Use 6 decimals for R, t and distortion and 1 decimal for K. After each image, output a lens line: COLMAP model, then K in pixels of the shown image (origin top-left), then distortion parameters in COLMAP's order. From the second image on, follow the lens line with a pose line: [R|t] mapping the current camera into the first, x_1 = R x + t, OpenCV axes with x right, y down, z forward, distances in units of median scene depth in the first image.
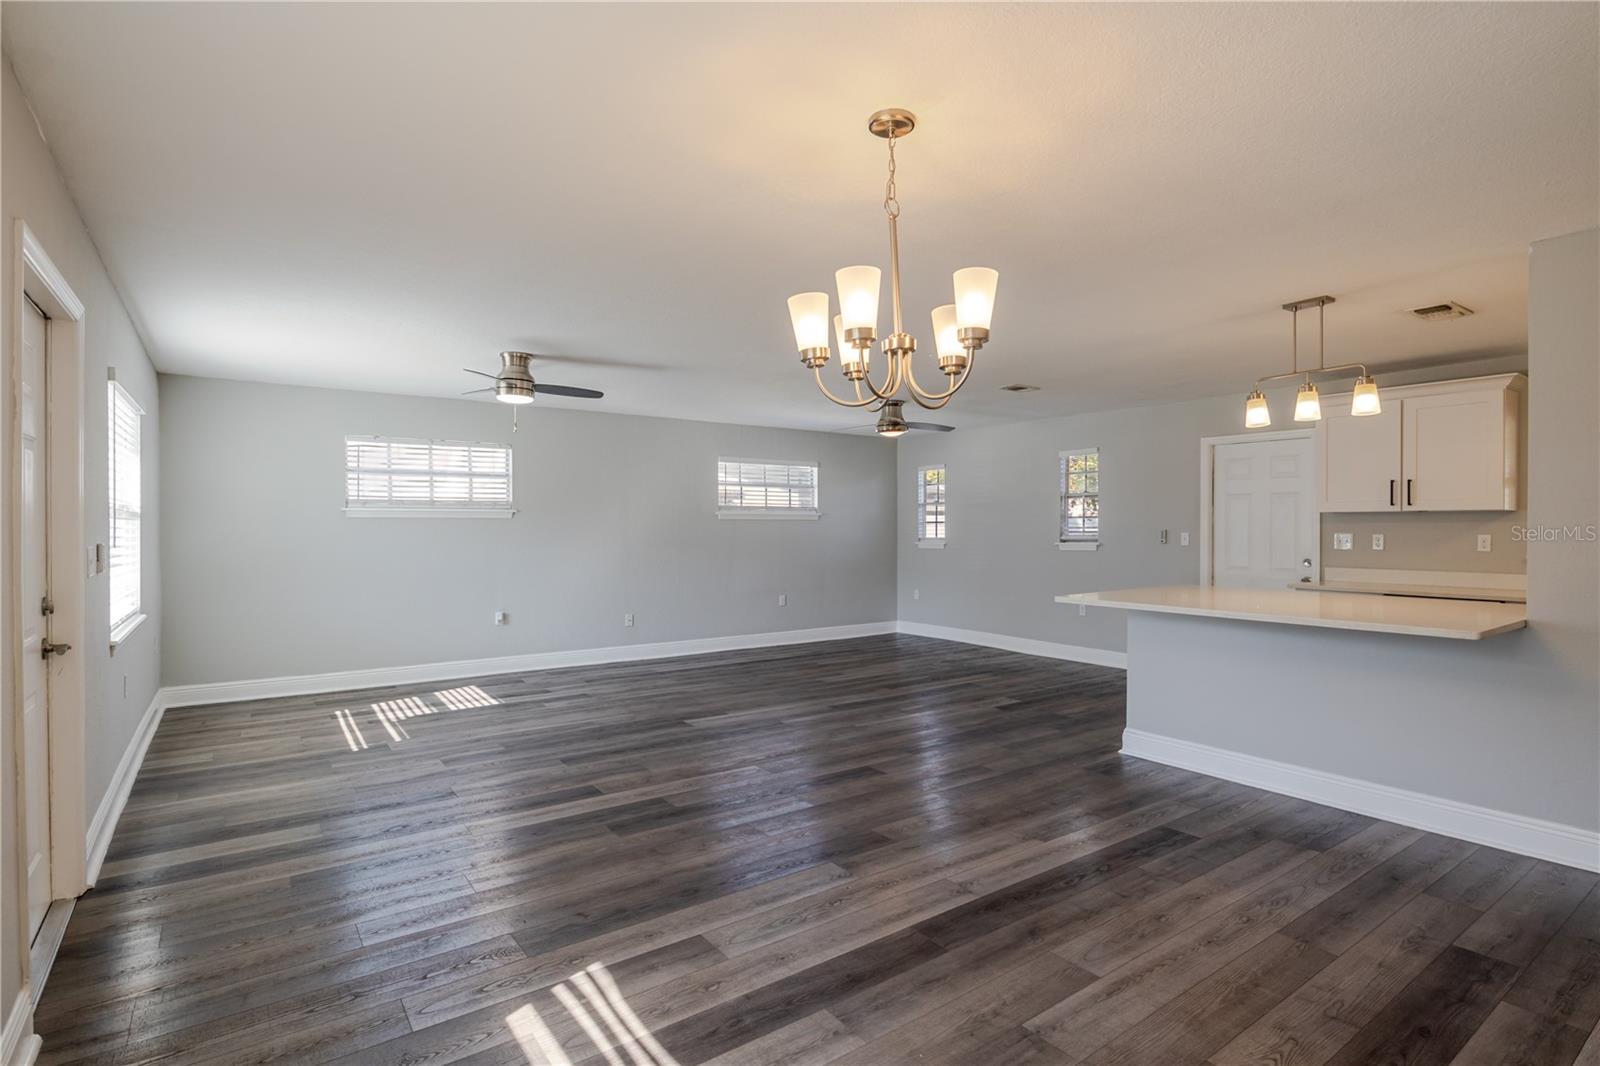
lens RADIAL K [[797.3, 0, 808.2], [0, 797.3, 534.3], [0, 0, 1]] dist [-0.006498, -0.000206]
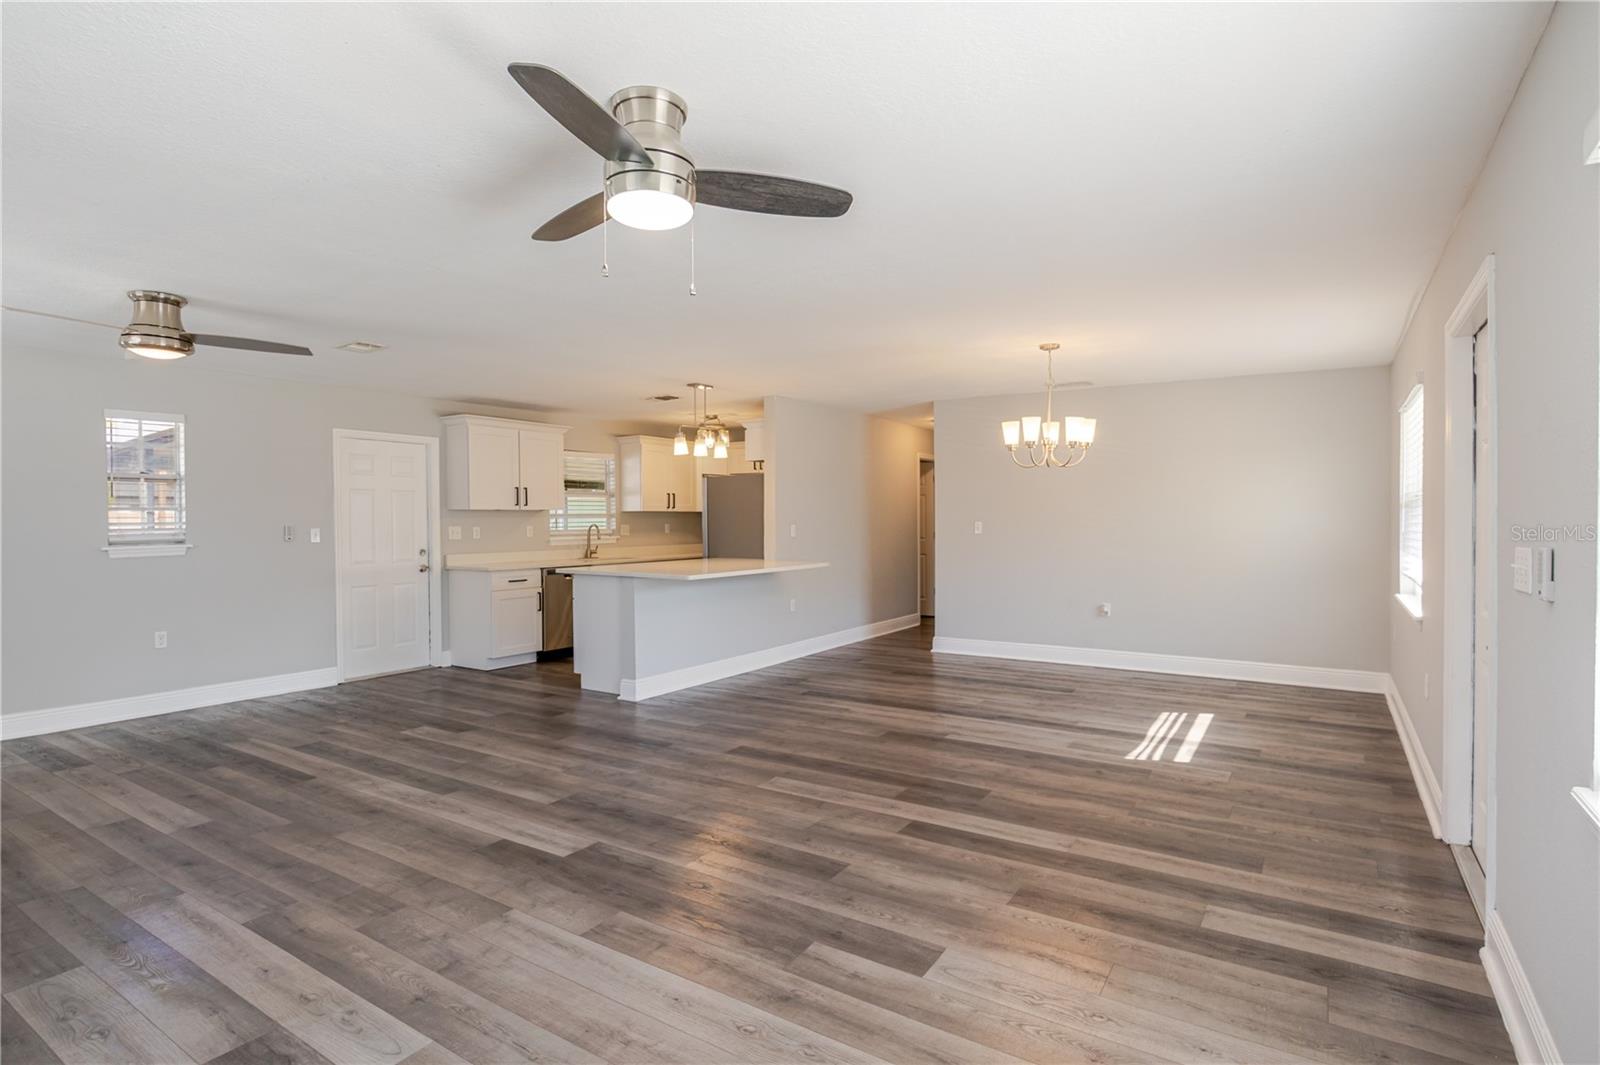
lens RADIAL K [[799.6, 0, 808.2], [0, 799.6, 532.9], [0, 0, 1]] dist [-0.005314, 0.000299]
pose [[-0.360879, -0.013981, 0.932508, -1.162208], [0.013873, 0.999697, 0.020357, -0.015838], [-0.932509, 0.020283, -0.360576, 1.592175]]
